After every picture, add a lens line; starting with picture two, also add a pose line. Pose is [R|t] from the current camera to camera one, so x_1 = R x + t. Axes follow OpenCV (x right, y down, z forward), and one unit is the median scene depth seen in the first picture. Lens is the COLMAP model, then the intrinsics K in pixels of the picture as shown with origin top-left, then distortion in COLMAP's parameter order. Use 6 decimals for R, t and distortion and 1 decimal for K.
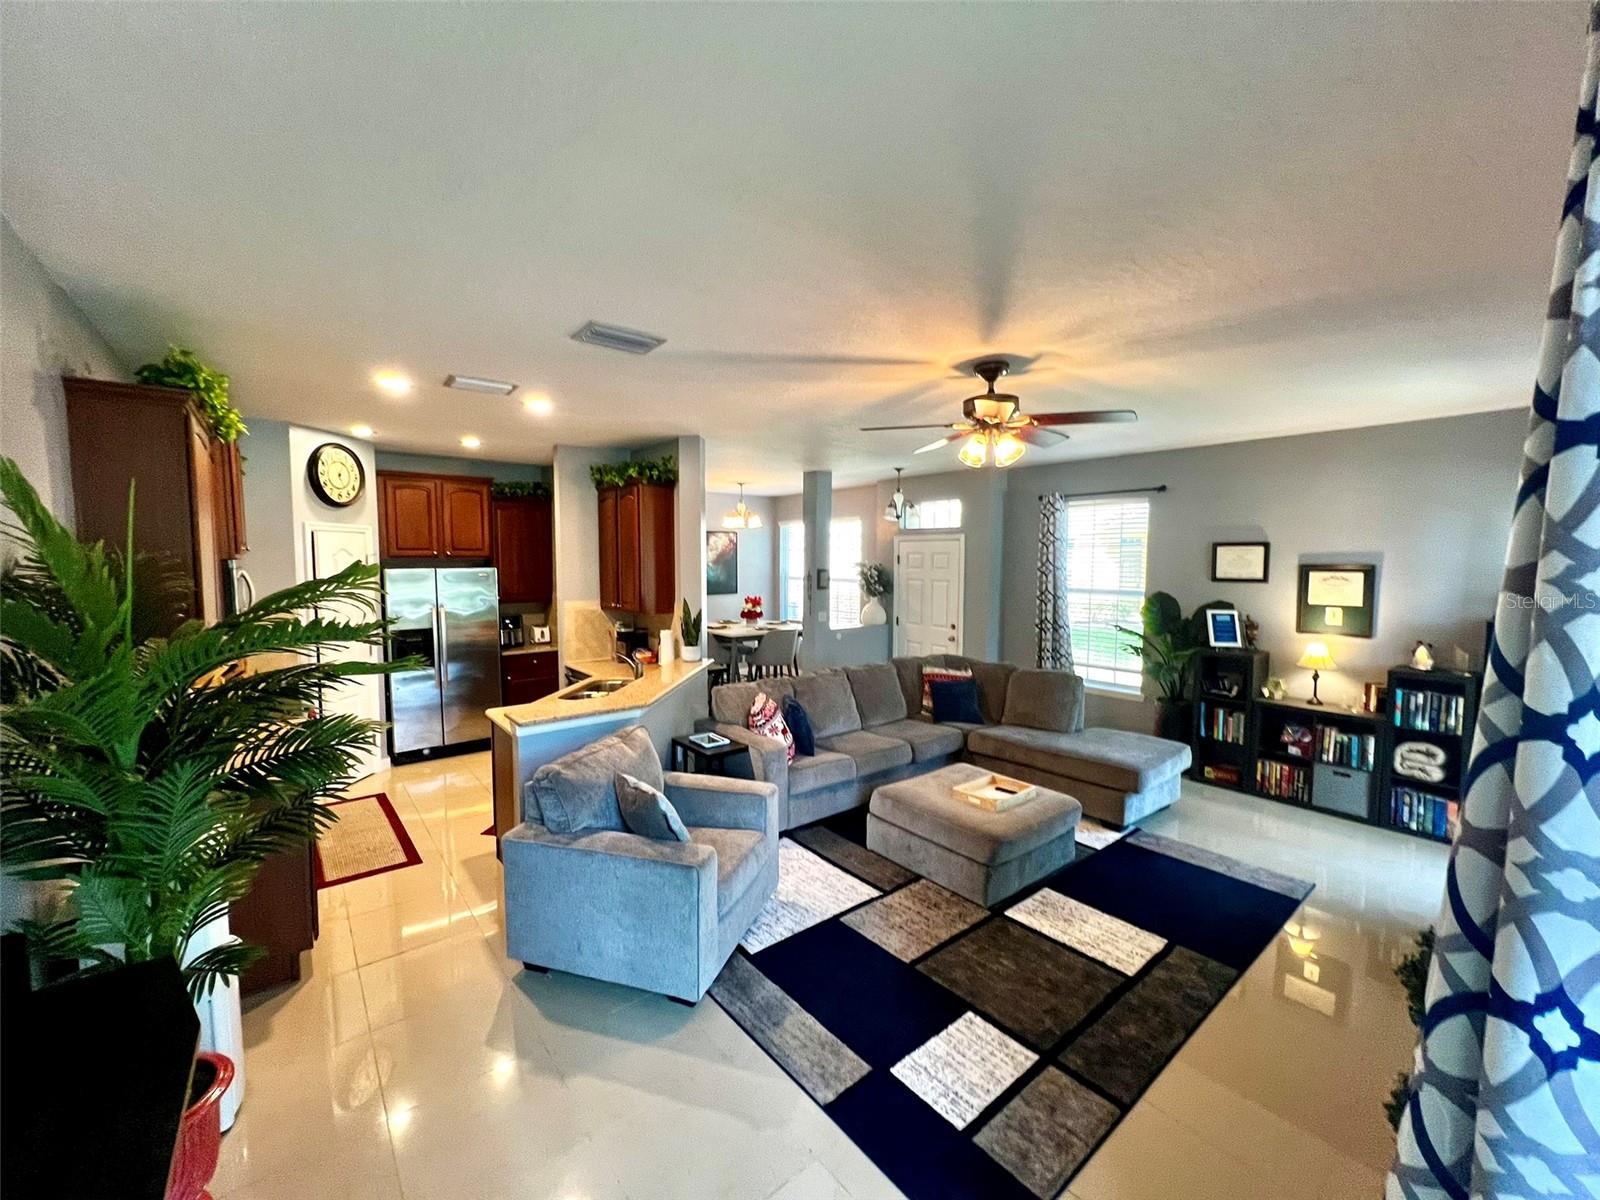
lens RADIAL K [[643.0, 0, 808.5], [0, 643.0, 590.1], [0, 0, 1]] dist [-0.002468, -0.000240]
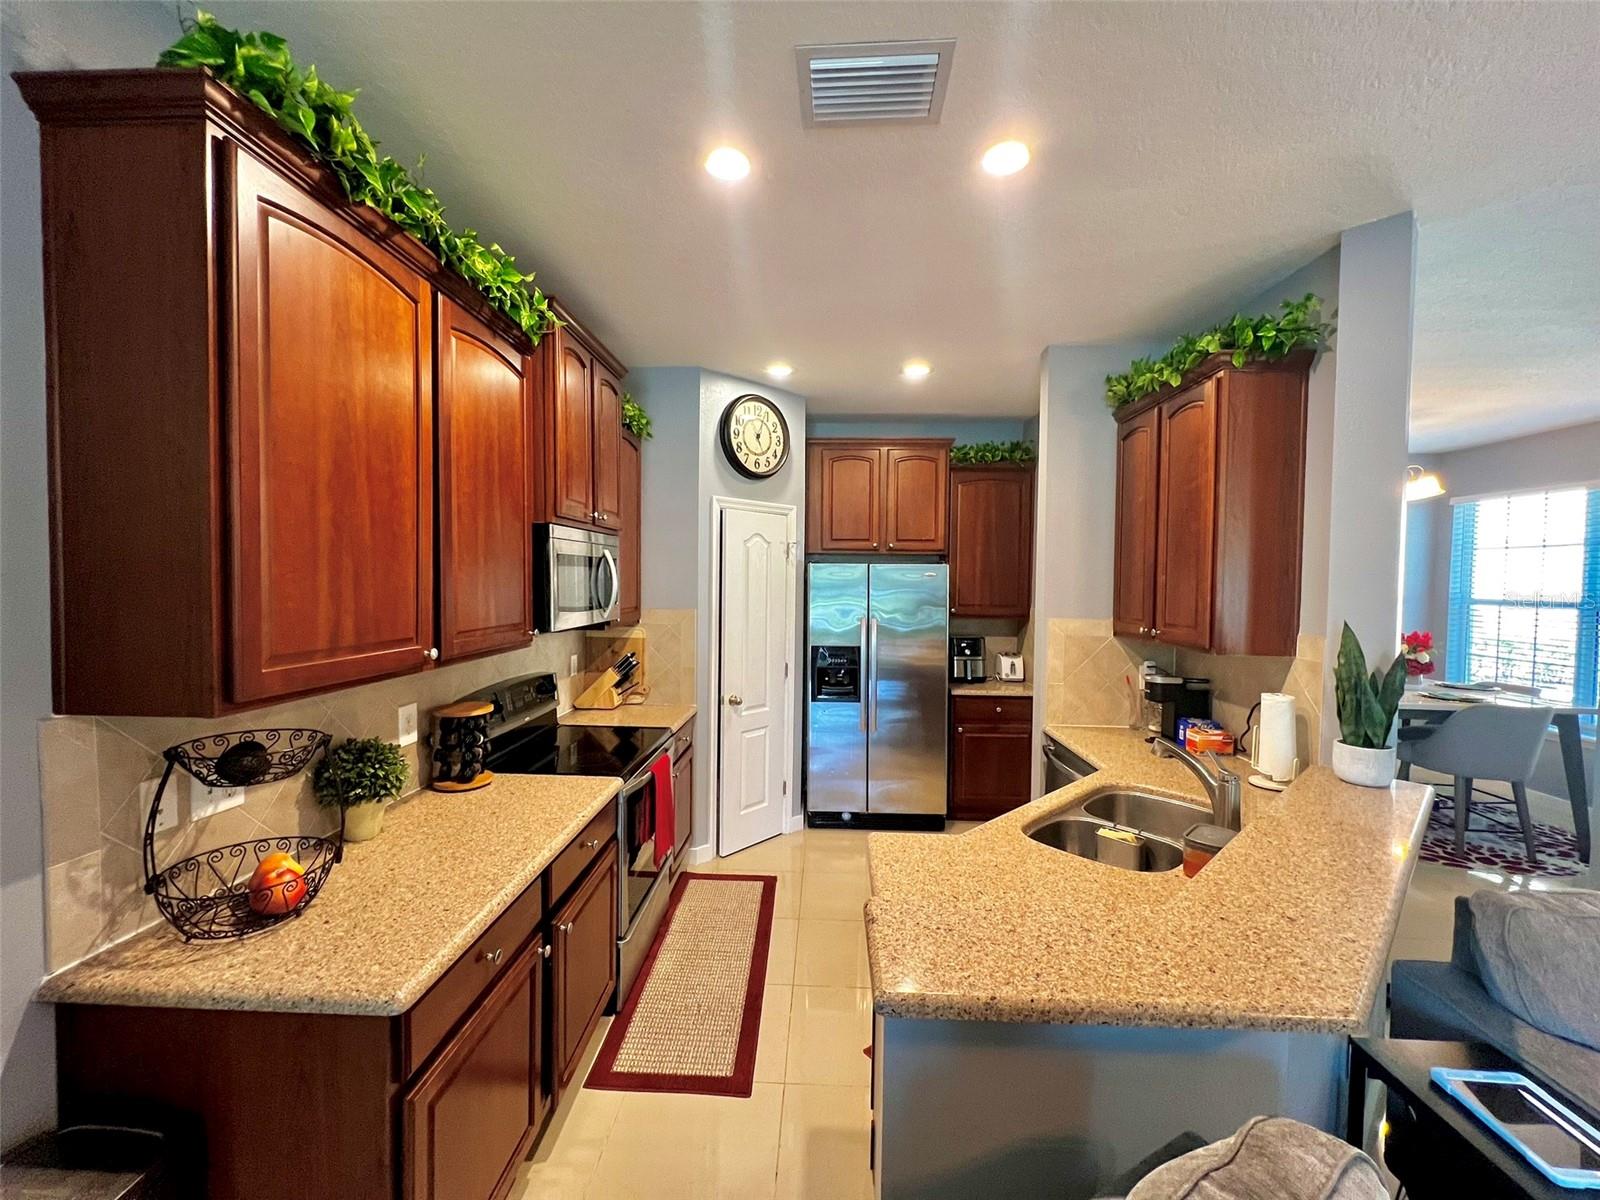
lens RADIAL K [[642.3, 0, 796.3], [0, 642.3, 602.4], [0, 0, 1]] dist [-0.003316, 0.000460]
pose [[0.738208, 0.032990, -0.673765, -0.159649], [-0.043873, 0.999037, 0.000847, 0.012428], [0.673144, 0.028935, 0.738945, 0.424427]]
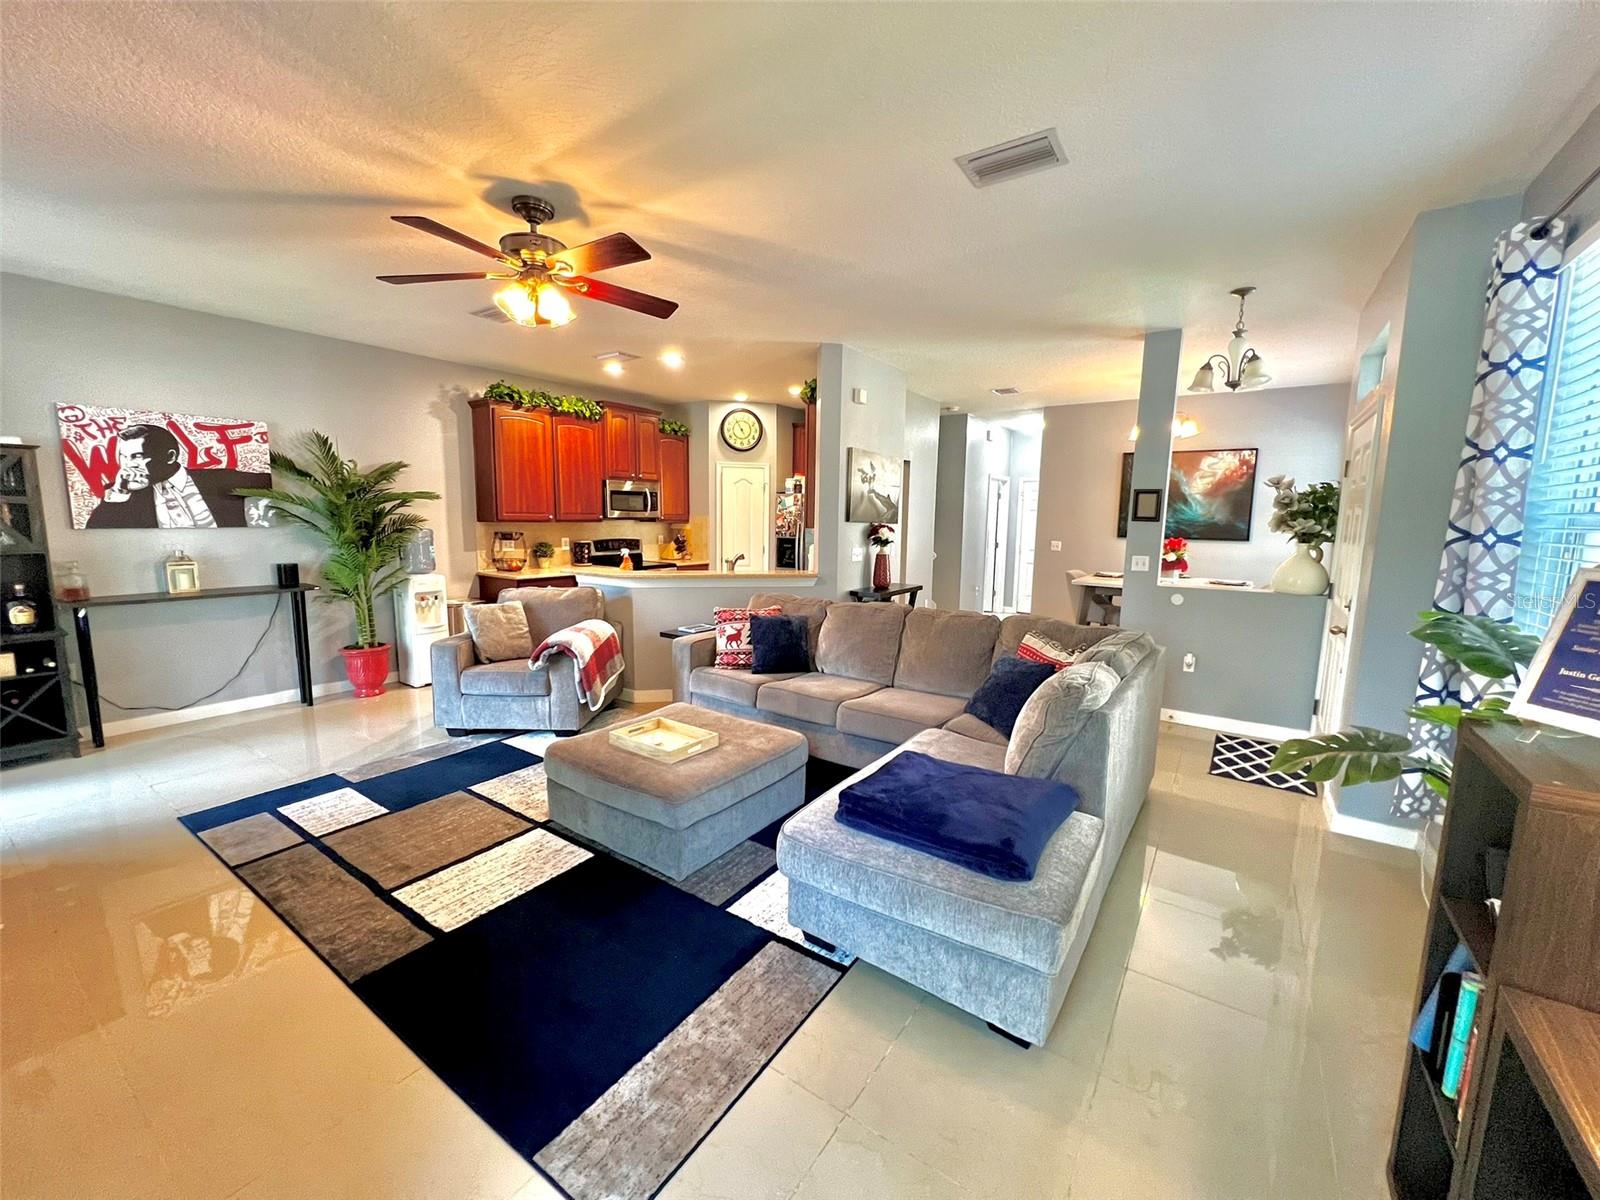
lens RADIAL K [[642.3, 0, 800.1], [0, 642.3, 600.9], [0, 0, 1]] dist [-0.003316, 0.000460]
pose [[0.275439, 0.131830, -0.952236, 0.722635], [-0.061397, 0.990943, 0.119429, 0.028215], [0.959356, 0.025569, 0.281039, 0.638212]]
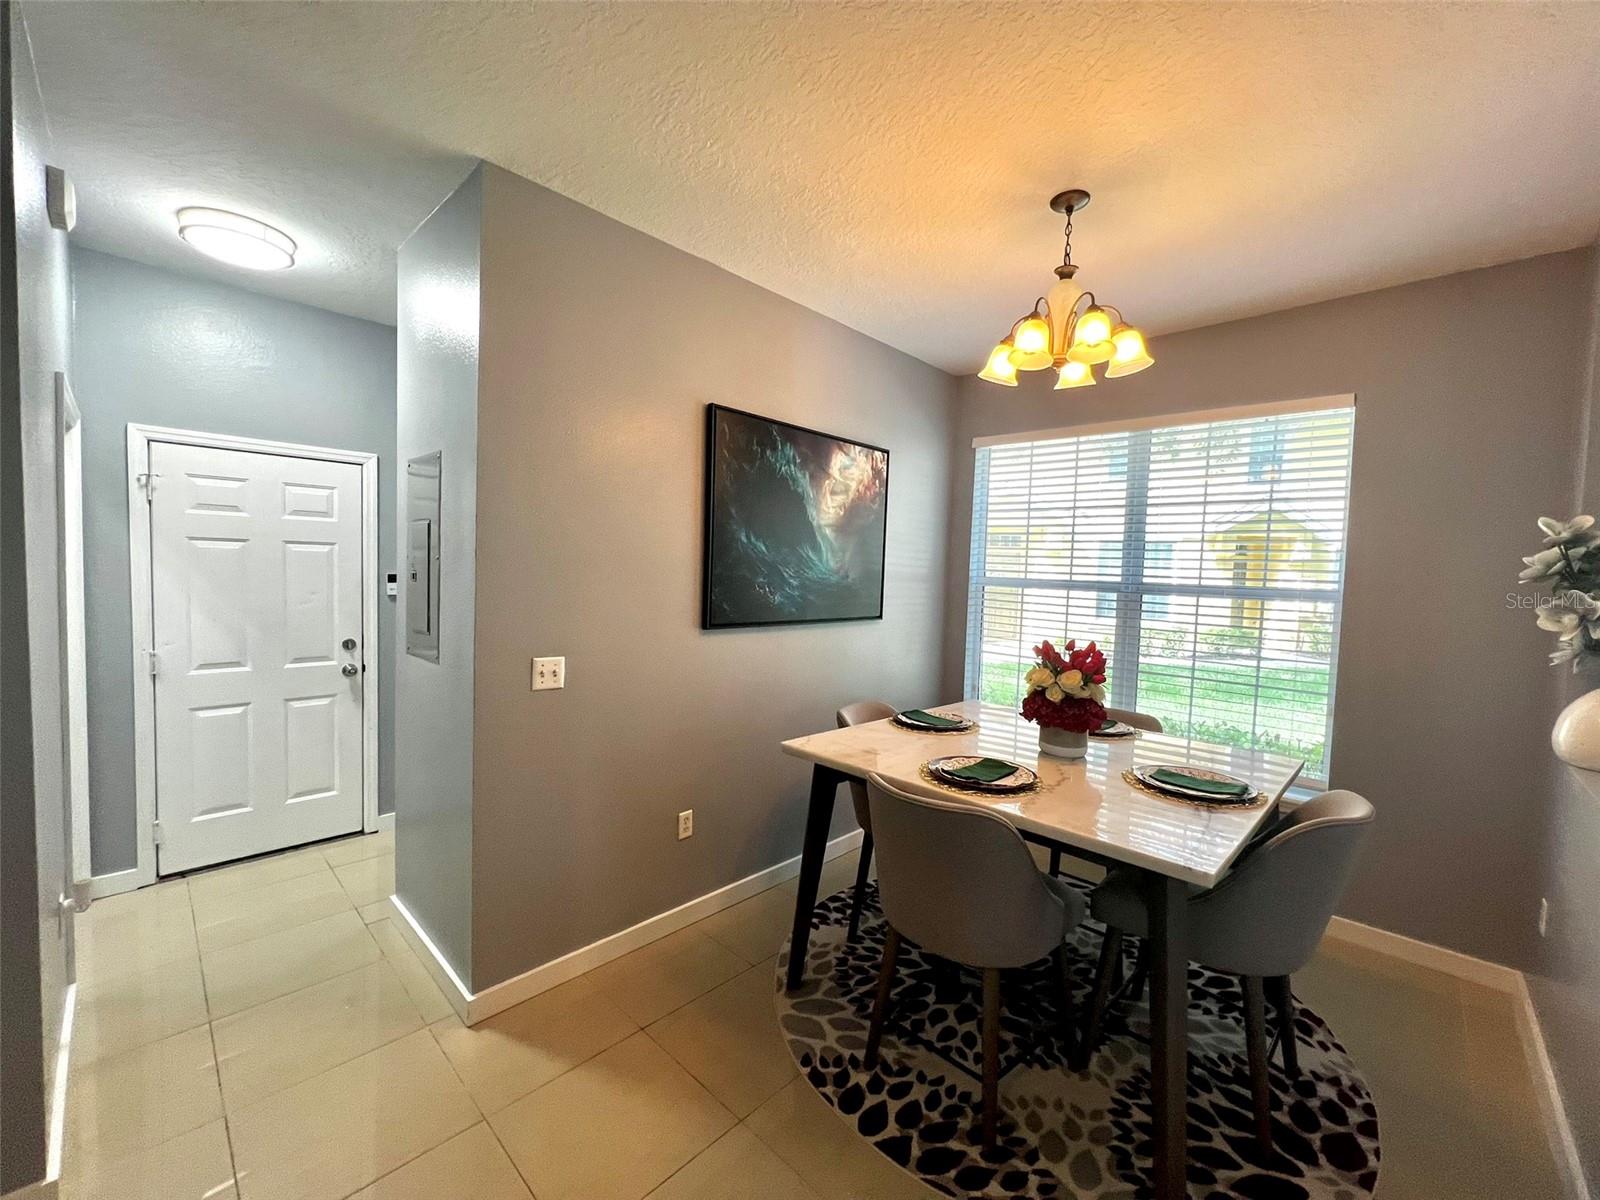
lens RADIAL K [[643.0, 0, 799.5], [0, 643.0, 595.7], [0, 0, 1]] dist [-0.002468, -0.000240]
pose [[0.992776, 0.027410, 0.116805, -0.354118], [-0.026834, 0.999619, -0.006503, -0.007906], [-0.116939, 0.003321, 0.993134, 1.134167]]
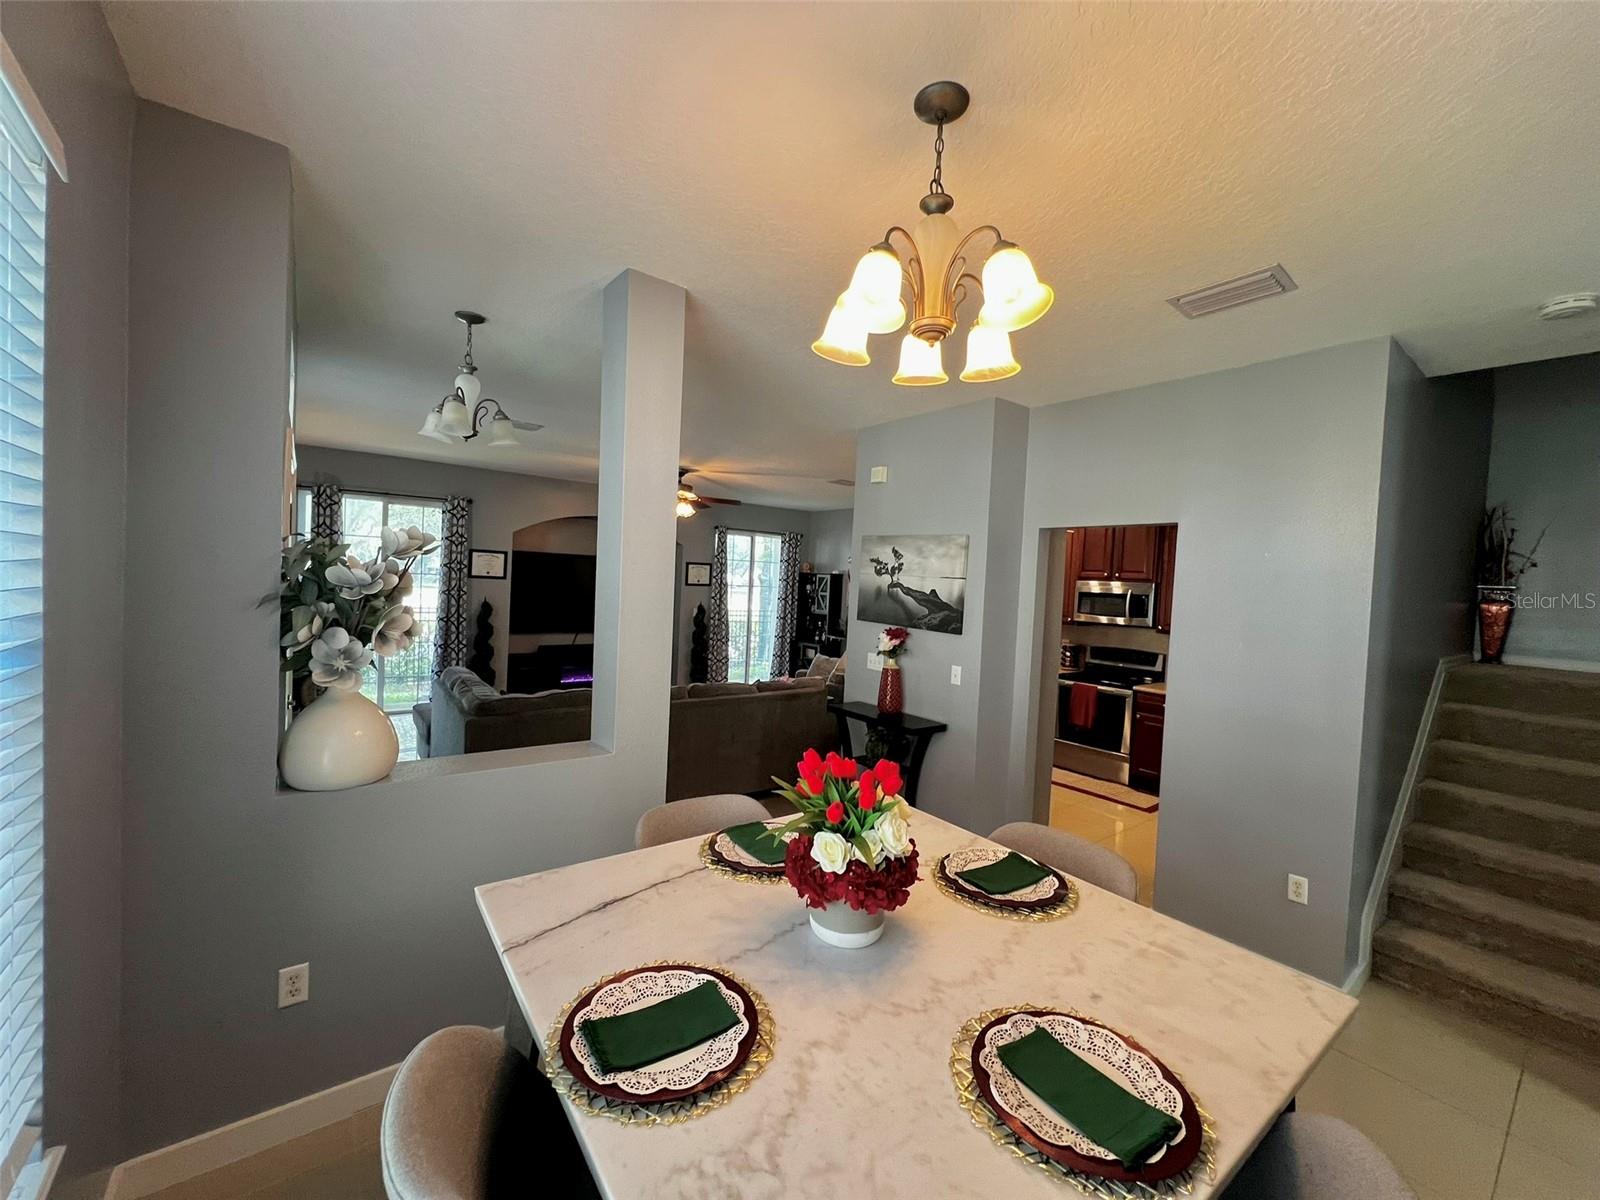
lens RADIAL K [[642.3, 0, 807.0], [0, 642.3, 603.8], [0, 0, 1]] dist [-0.003316, 0.000460]
pose [[-0.998276, -0.051313, 0.028483, -0.117537], [-0.048629, 0.994929, 0.088046, -0.067072], [-0.032857, 0.086509, -0.995709, 1.776525]]
